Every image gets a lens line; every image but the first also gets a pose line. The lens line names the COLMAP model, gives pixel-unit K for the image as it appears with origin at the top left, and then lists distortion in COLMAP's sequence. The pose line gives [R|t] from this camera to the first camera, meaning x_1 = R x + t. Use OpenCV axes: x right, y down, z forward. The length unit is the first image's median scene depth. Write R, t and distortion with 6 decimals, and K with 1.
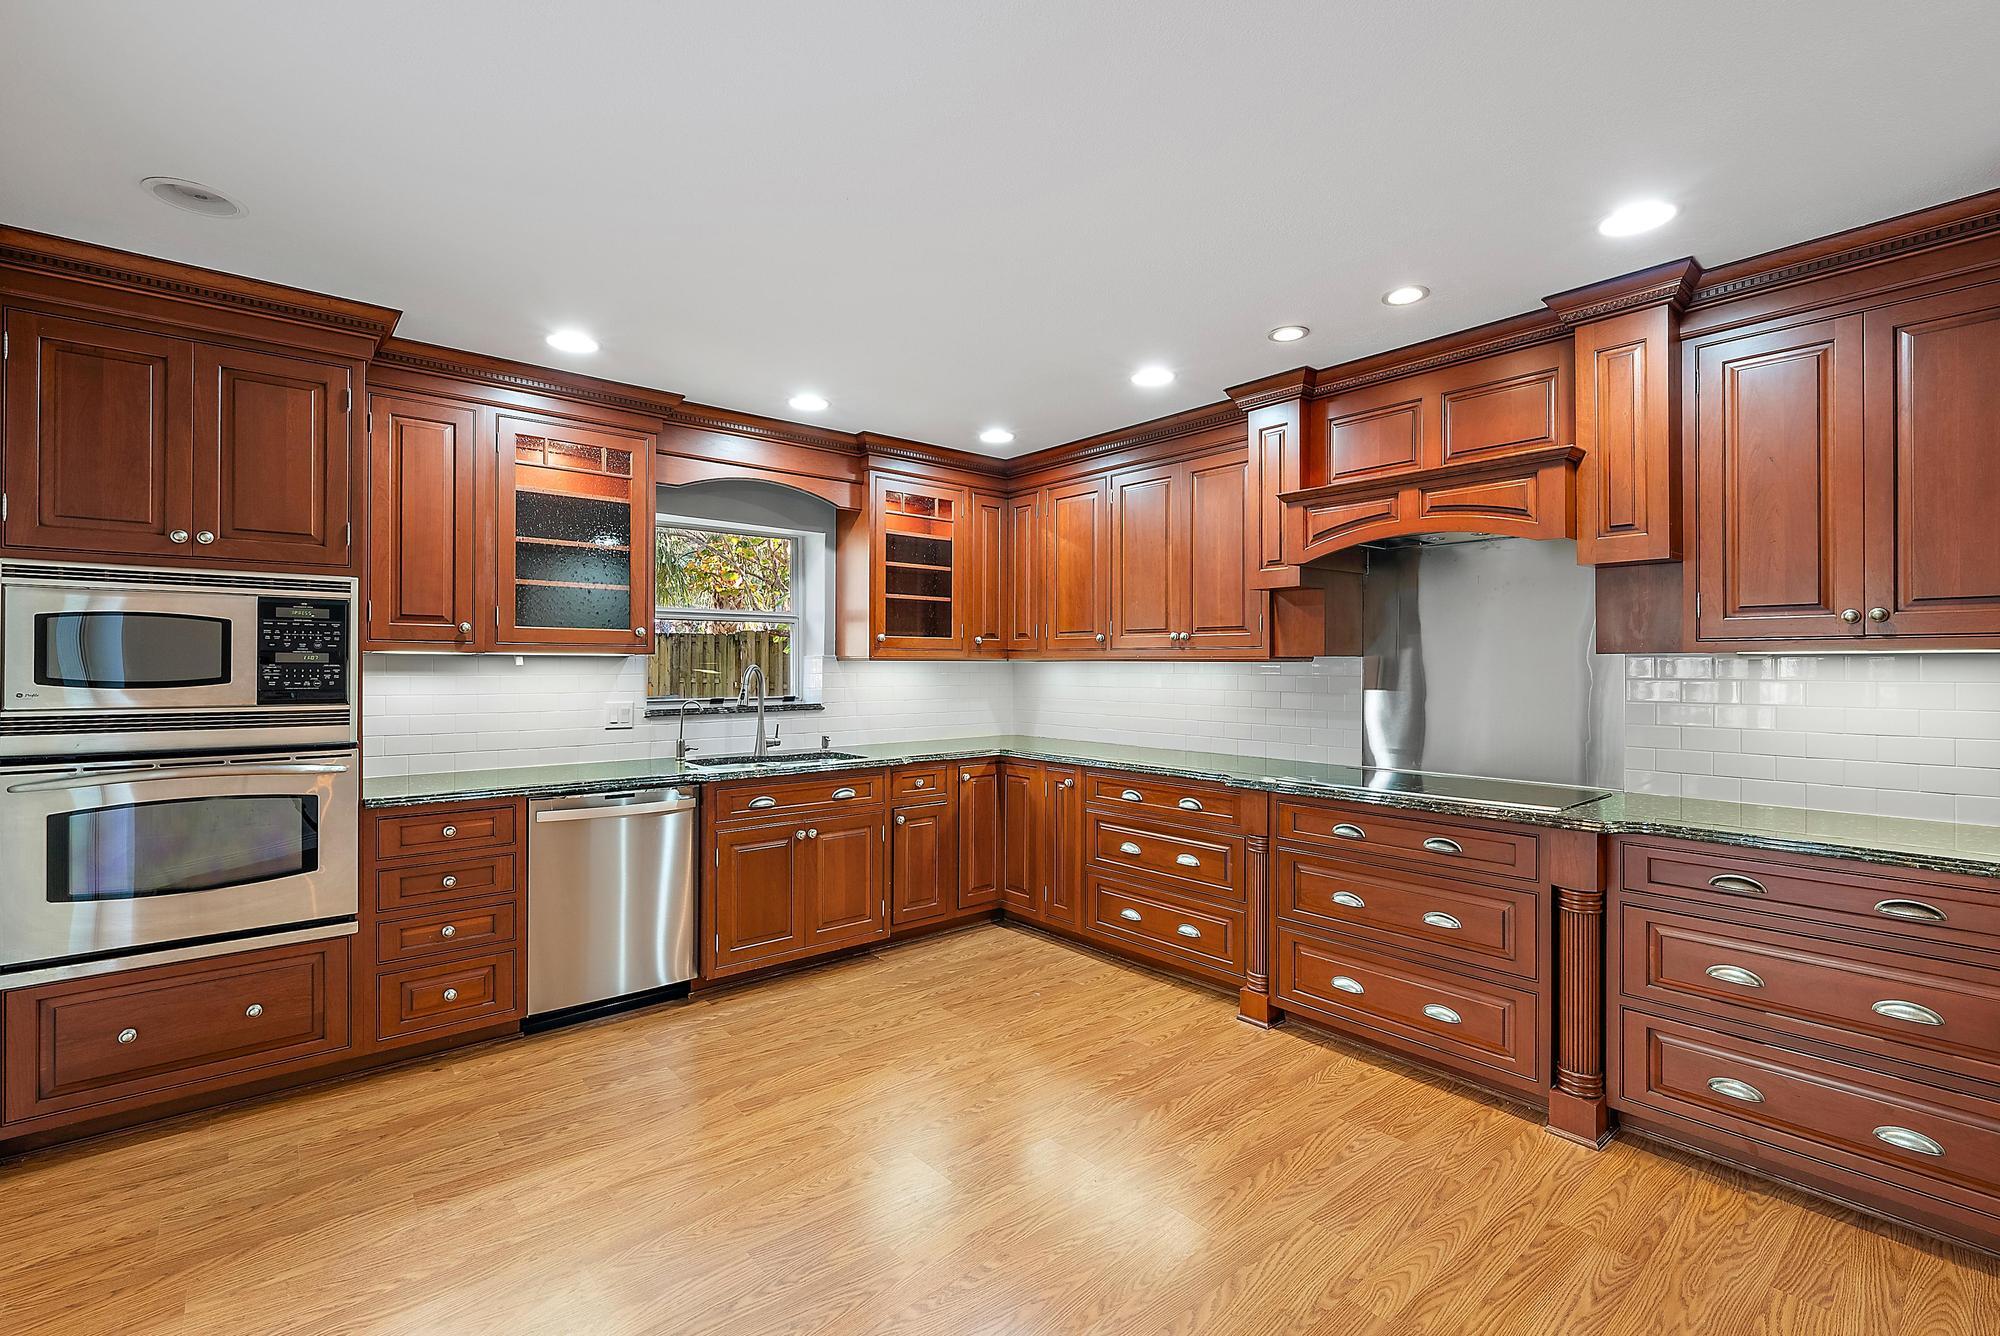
lens RADIAL K [[893.8, 0, 1003.2], [0, 893.8, 662.0], [0, 0, 1]] dist [0.001828, -0.000173]
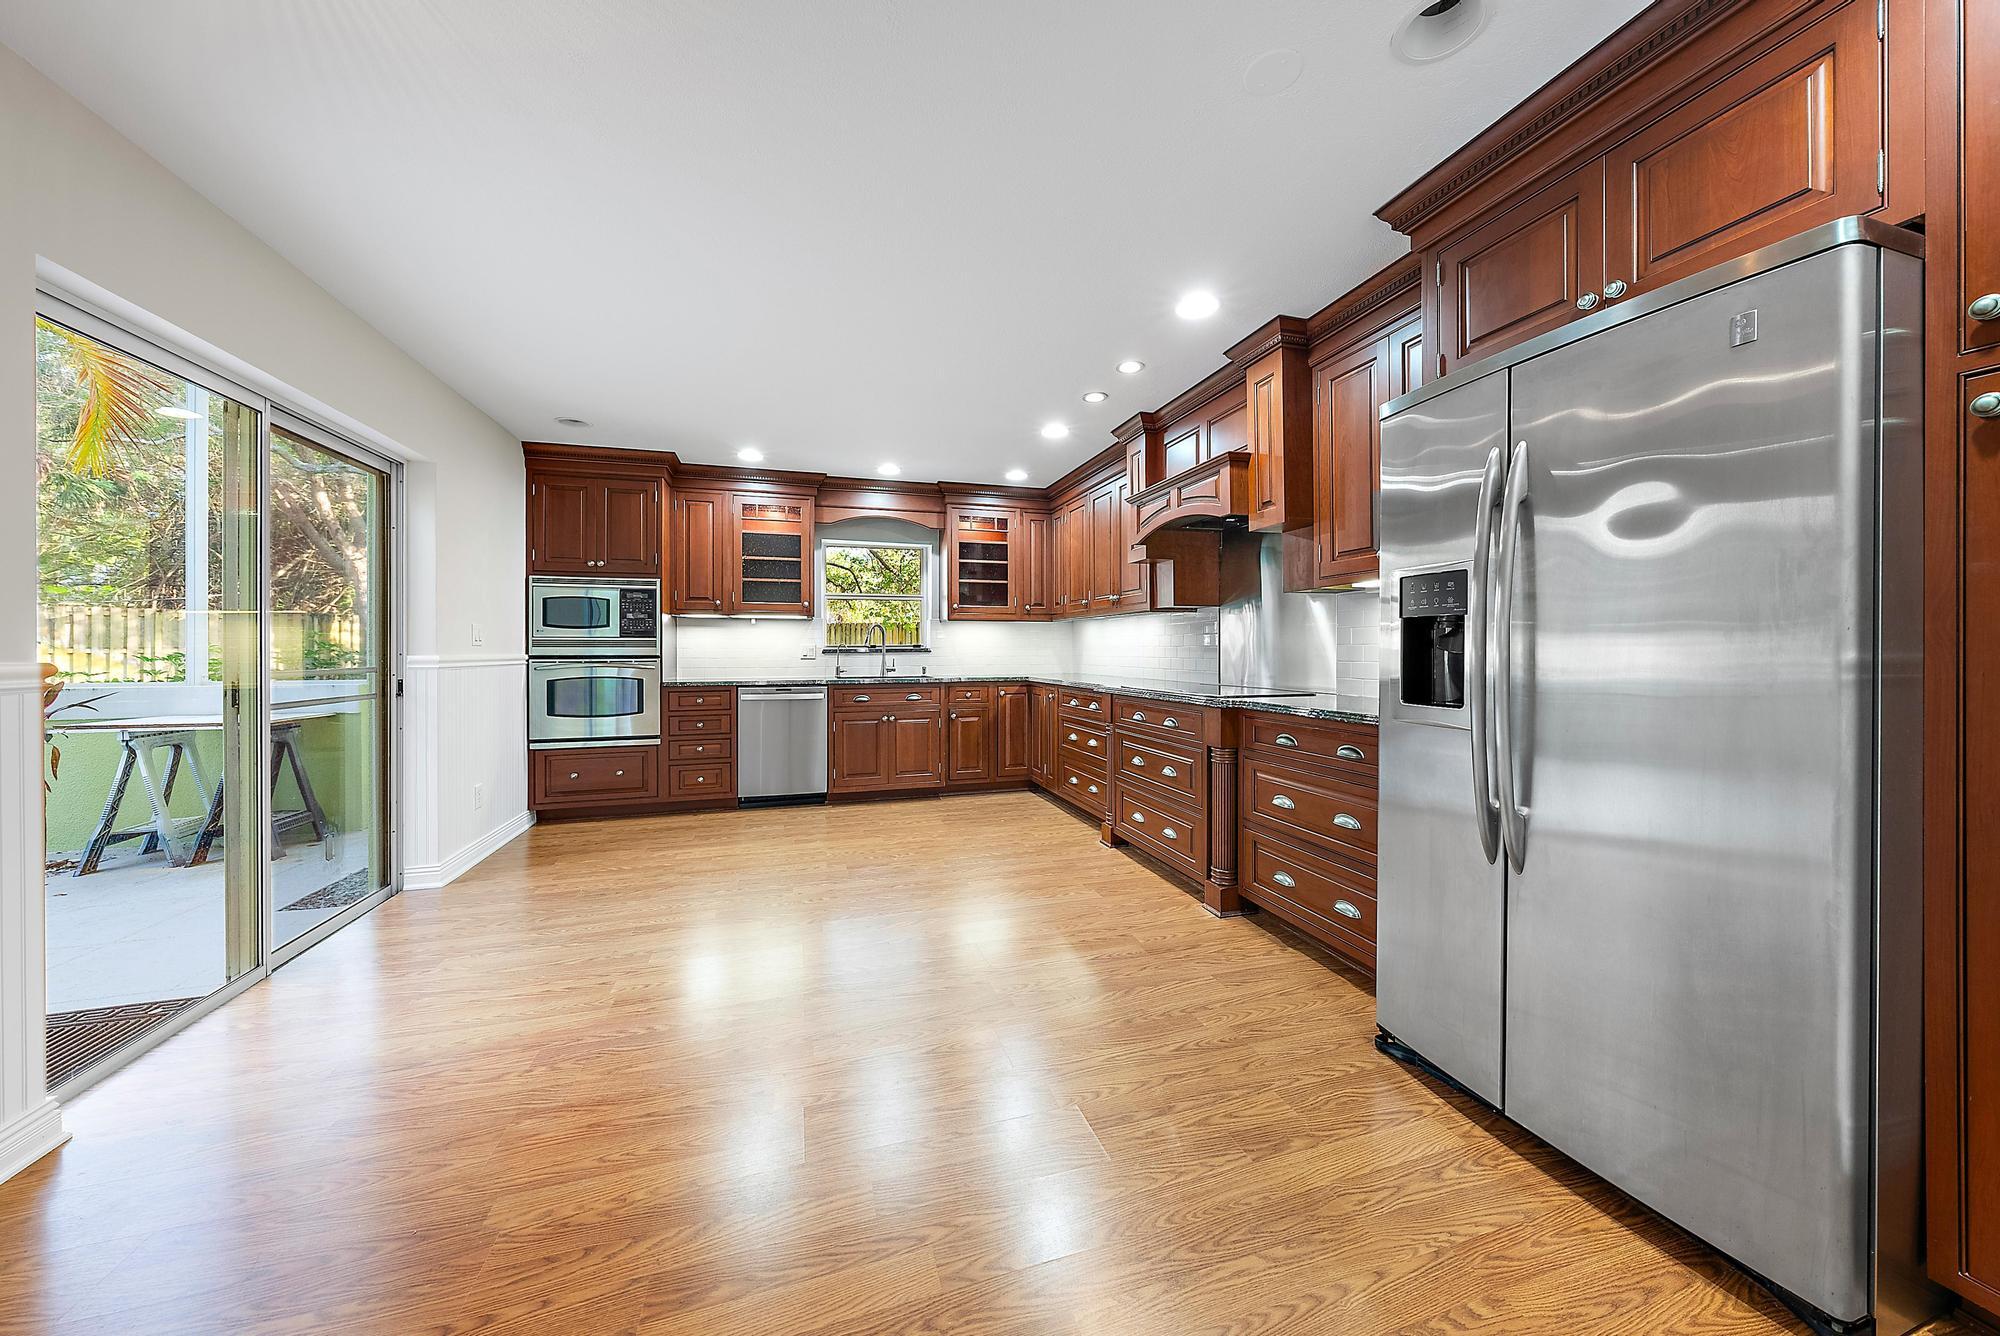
lens RADIAL K [[691.8, 0, 993.2], [0, 691.8, 648.6], [0, 0, 1]] dist [0.000072, -0.000266]
pose [[0.913188, -0.004882, -0.407510, 0.564961], [0.005542, 0.999985, 0.000439, 0.062905], [0.407501, -0.002659, 0.913201, -0.158088]]
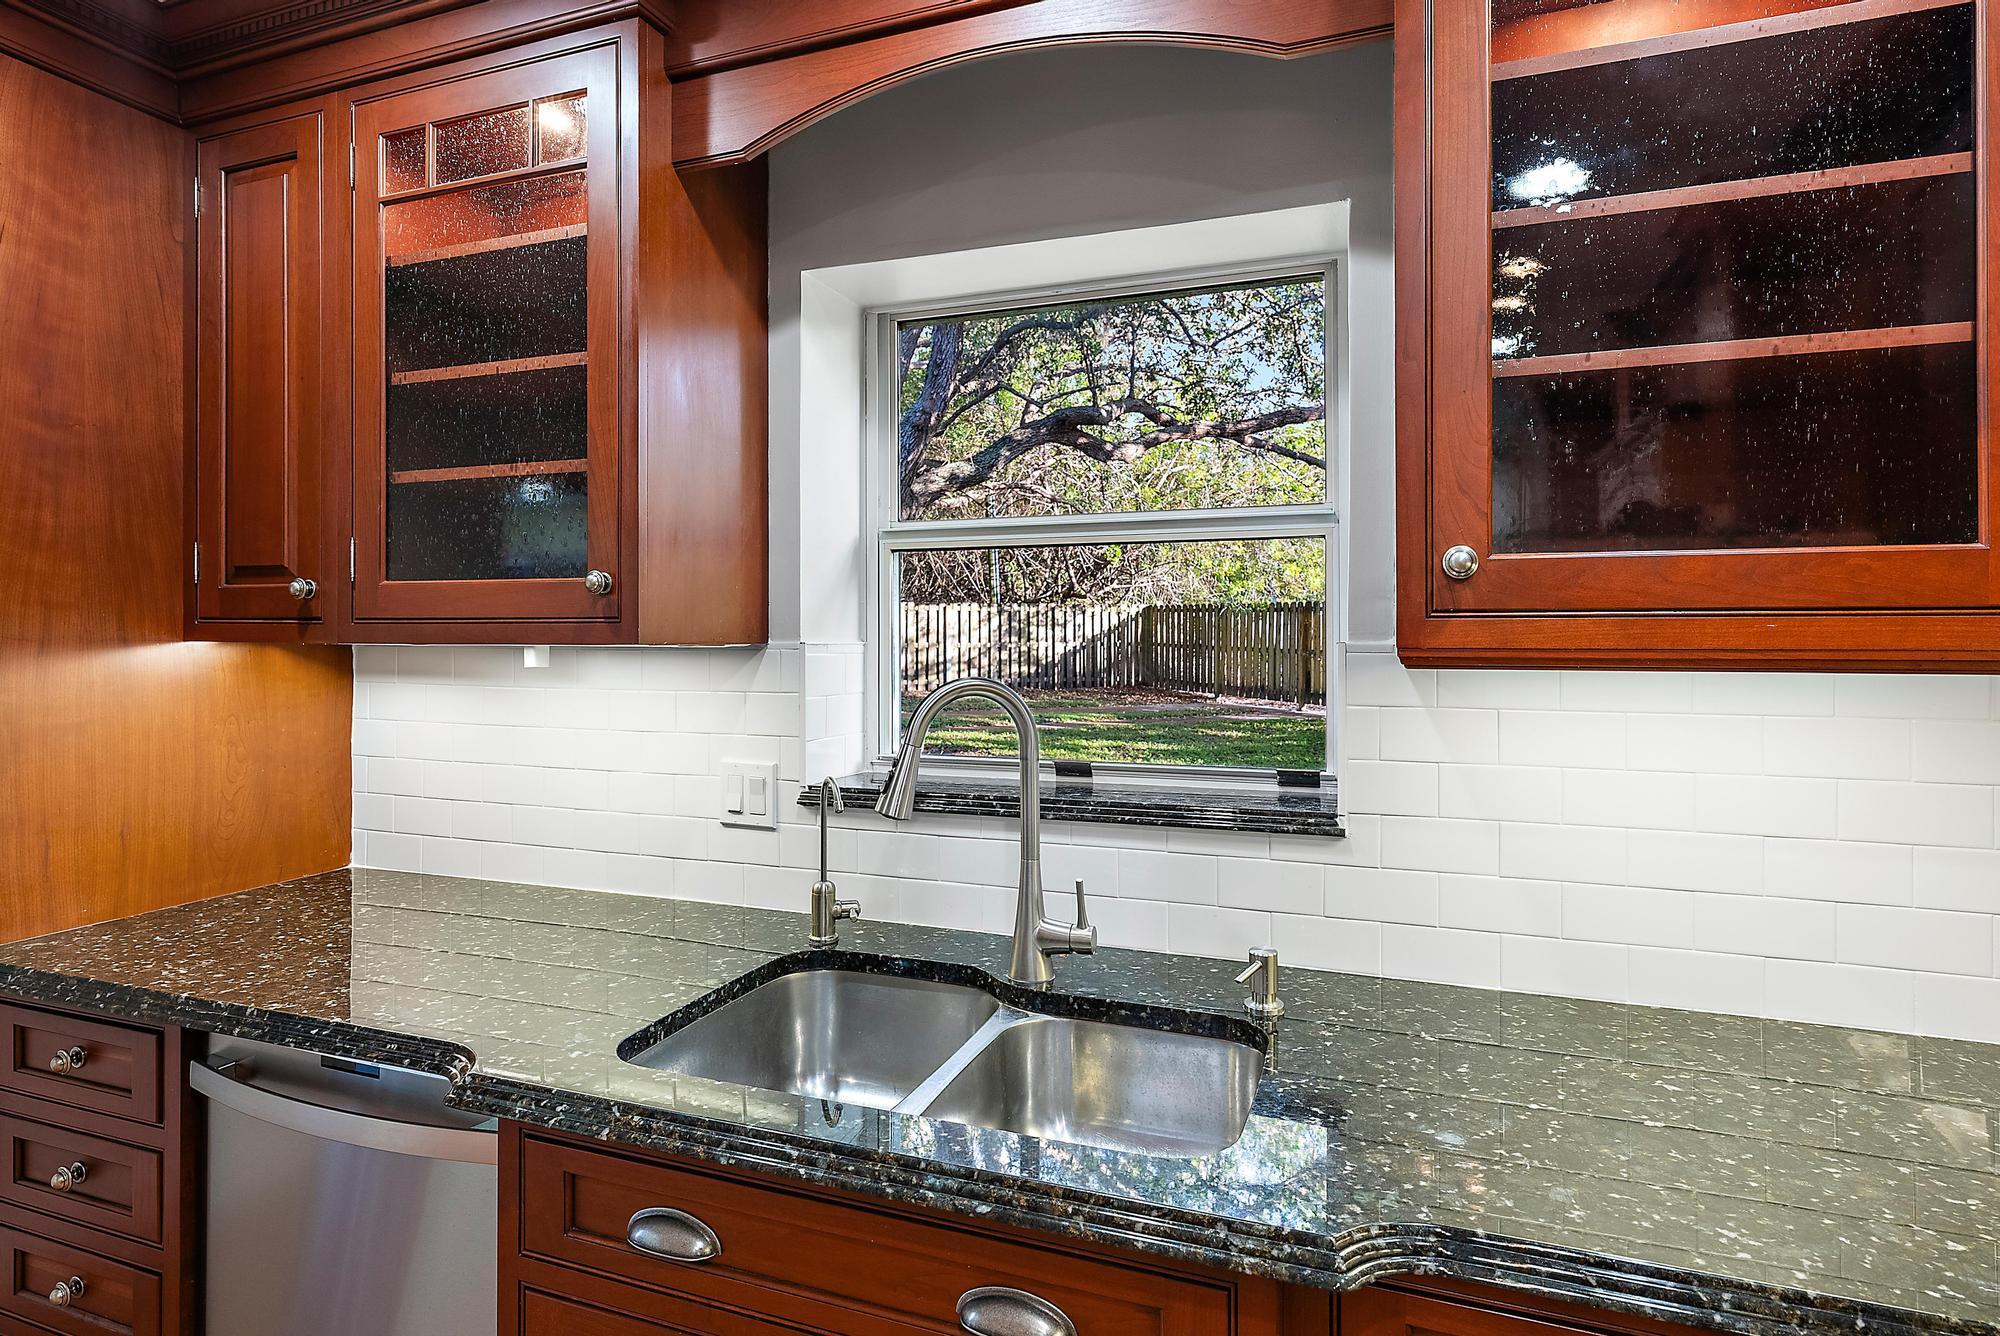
lens RADIAL K [[1077.5, 0, 997.0], [0, 1077.5, 645.8], [0, 0, 1]] dist [0.004470, 0.000686]
pose [[0.480219, 0.005286, -0.877133, 0.054054], [0.002003, 0.999973, 0.007123, -0.011590], [0.877146, -0.005177, 0.480195, 0.992623]]
